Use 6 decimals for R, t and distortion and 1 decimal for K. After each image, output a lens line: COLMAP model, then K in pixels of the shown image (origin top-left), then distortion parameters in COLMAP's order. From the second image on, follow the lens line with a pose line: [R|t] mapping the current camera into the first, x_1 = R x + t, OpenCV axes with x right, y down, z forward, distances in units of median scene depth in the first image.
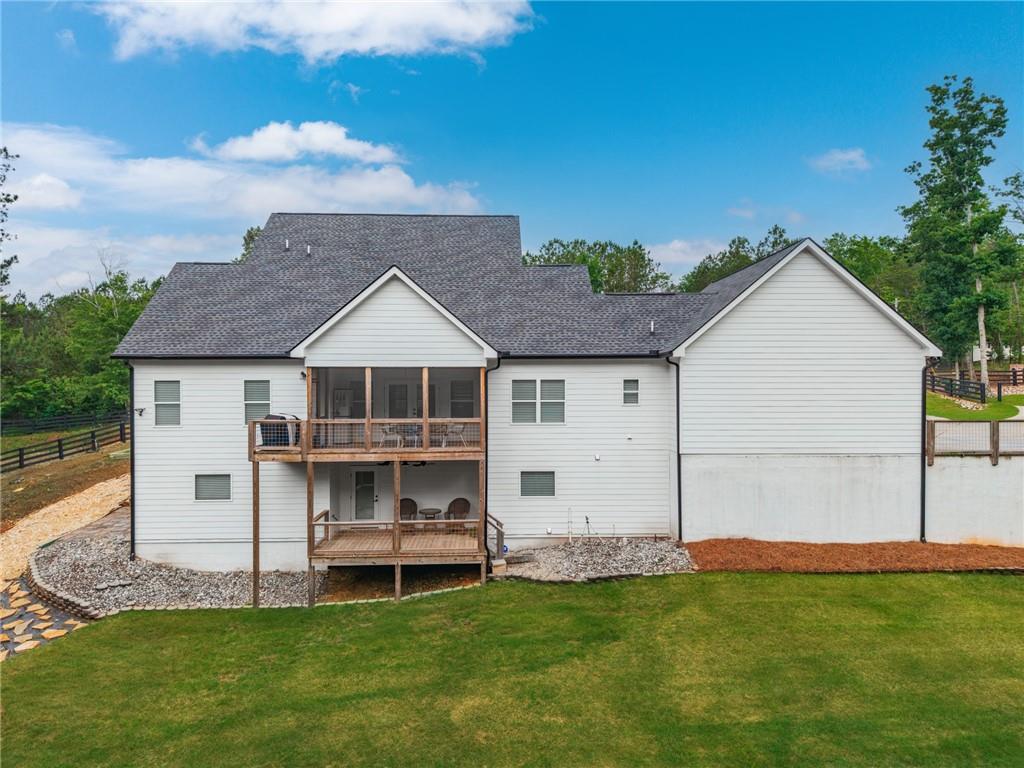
lens RADIAL K [[708.3, 0, 511.5], [0, 708.3, 382.9], [0, 0, 1]] dist [0.012633, -0.008791]
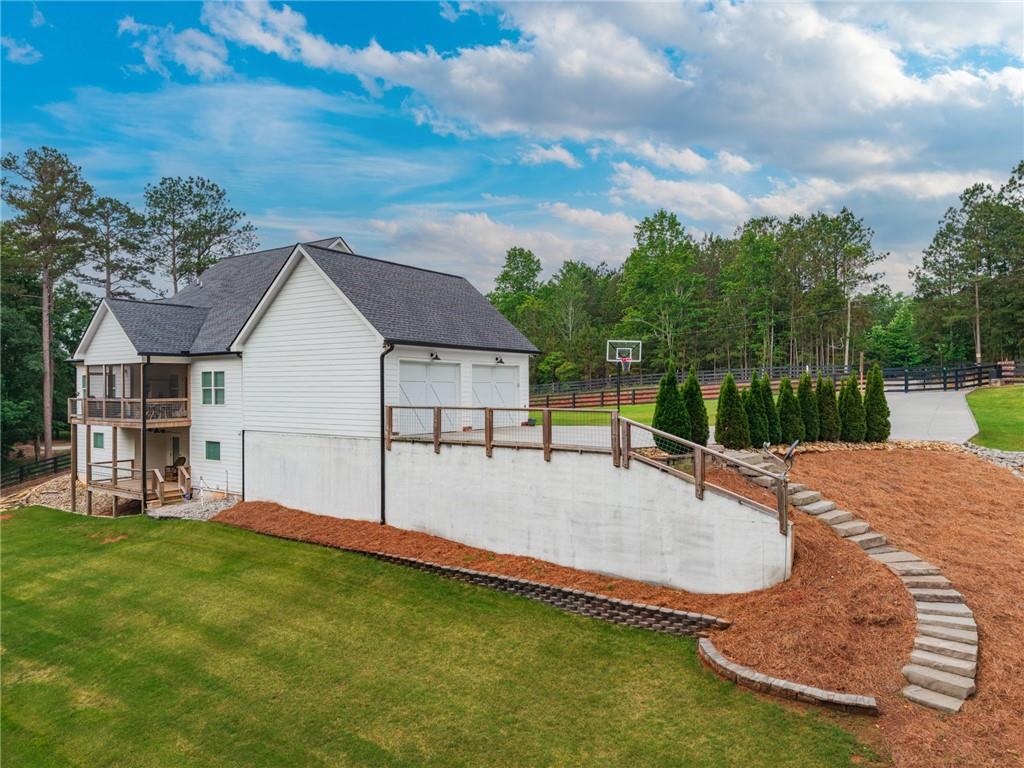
lens RADIAL K [[708.3, 0, 511.3], [0, 708.3, 385.5], [0, 0, 1]] dist [0.012633, -0.008791]
pose [[0.800413, -0.002252, -0.599444, 1.338845], [-0.000668, 0.999989, -0.004650, 0.028154], [0.599448, 0.004122, 0.800403, 0.289153]]
